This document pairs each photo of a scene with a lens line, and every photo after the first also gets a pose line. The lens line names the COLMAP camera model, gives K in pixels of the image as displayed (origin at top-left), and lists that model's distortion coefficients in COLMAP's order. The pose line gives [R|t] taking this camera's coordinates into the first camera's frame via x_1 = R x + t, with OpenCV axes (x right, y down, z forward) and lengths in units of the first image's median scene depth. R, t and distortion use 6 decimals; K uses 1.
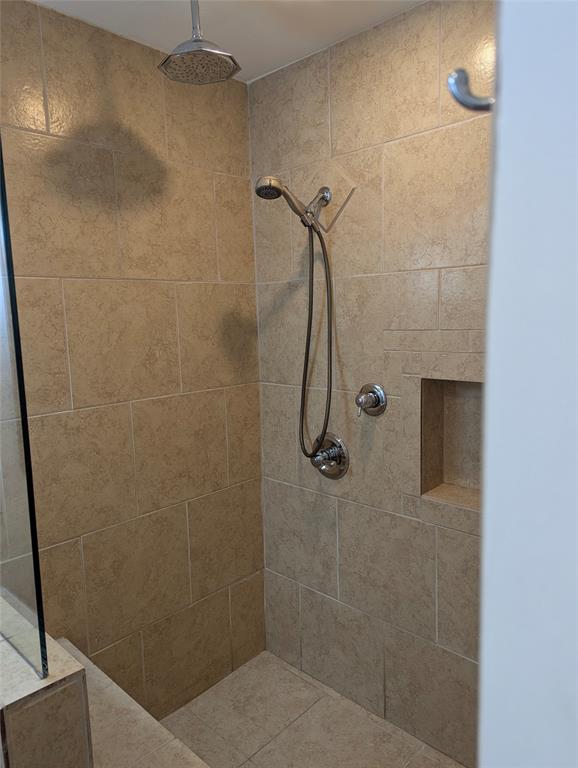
lens RADIAL K [[539.3, 0, 286.8], [0, 539.3, 383.3], [0, 0, 1]] dist [0.053389, -0.026499]
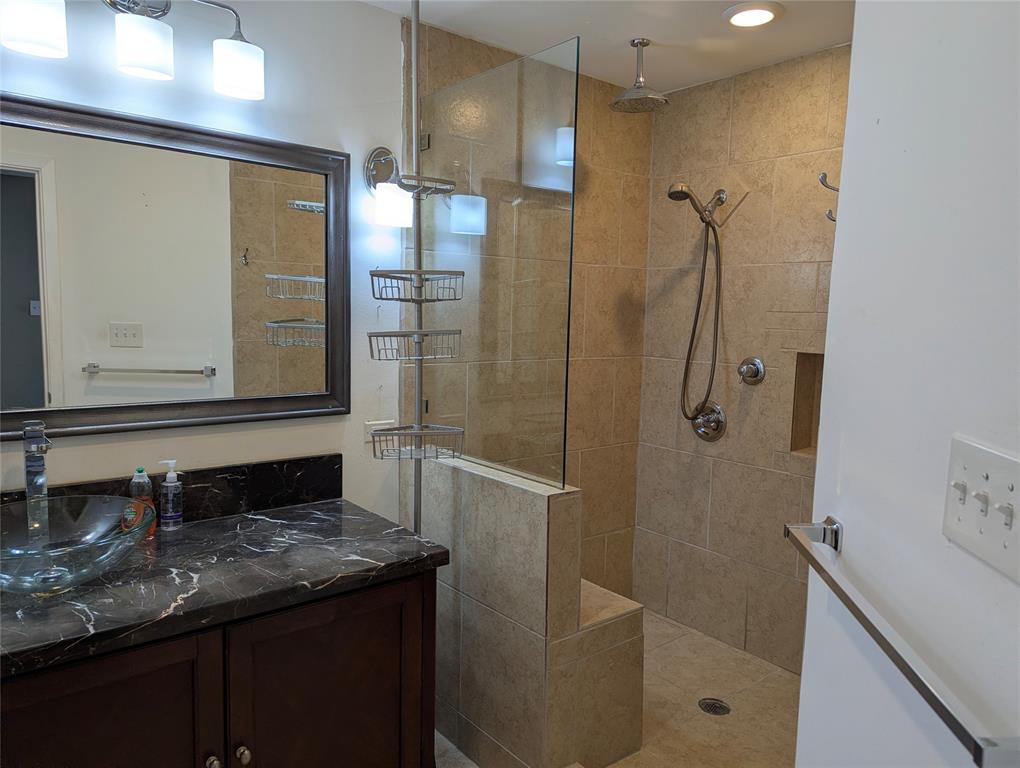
lens RADIAL K [[726.0, 0, 508.2], [0, 726.0, 389.5], [0, 0, 1]] dist [0.067225, -0.053153]
pose [[0.991099, 0.065598, -0.115840, -0.172662], [-0.068153, 0.997508, -0.018224, 0.130223], [0.114356, 0.025957, 0.993101, -0.611387]]
